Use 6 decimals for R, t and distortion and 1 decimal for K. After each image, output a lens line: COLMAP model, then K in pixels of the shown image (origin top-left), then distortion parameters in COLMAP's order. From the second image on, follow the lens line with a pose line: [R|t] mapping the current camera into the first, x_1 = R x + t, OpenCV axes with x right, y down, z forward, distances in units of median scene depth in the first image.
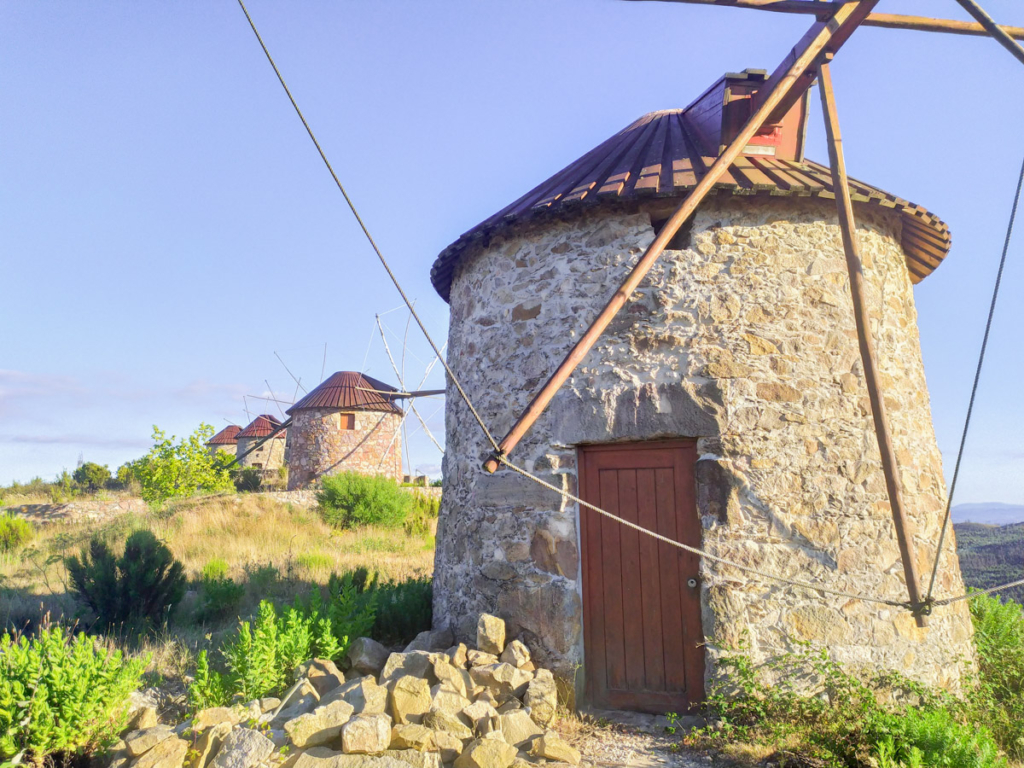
lens RADIAL K [[410.3, 0, 513.0], [0, 410.3, 385.1], [0, 0, 1]] dist [0.015130, -0.000549]
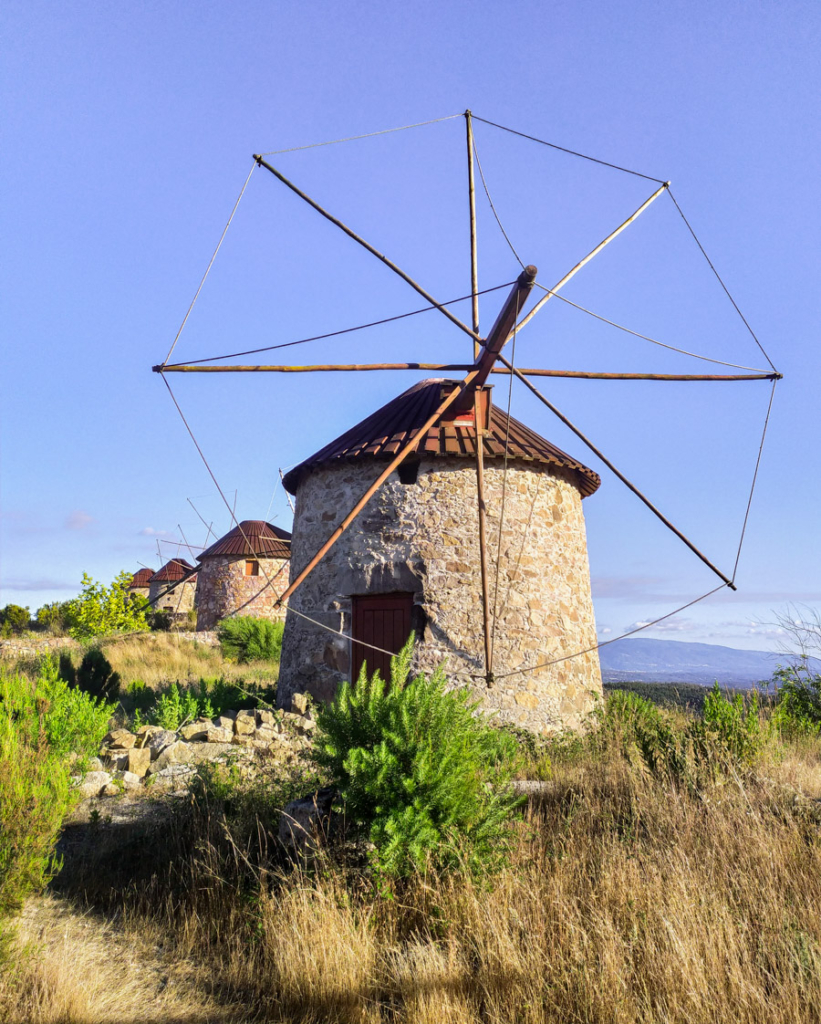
lens RADIAL K [[418.2, 0, 410.1], [0, 418.2, 512.0], [0, 0, 1]] dist [0.014967, 0.000312]
pose [[0.999311, 0.001989, -0.037060, 0.462527], [-0.003498, 0.999165, -0.040696, -0.135950], [0.036948, 0.040798, 0.998484, -0.763203]]
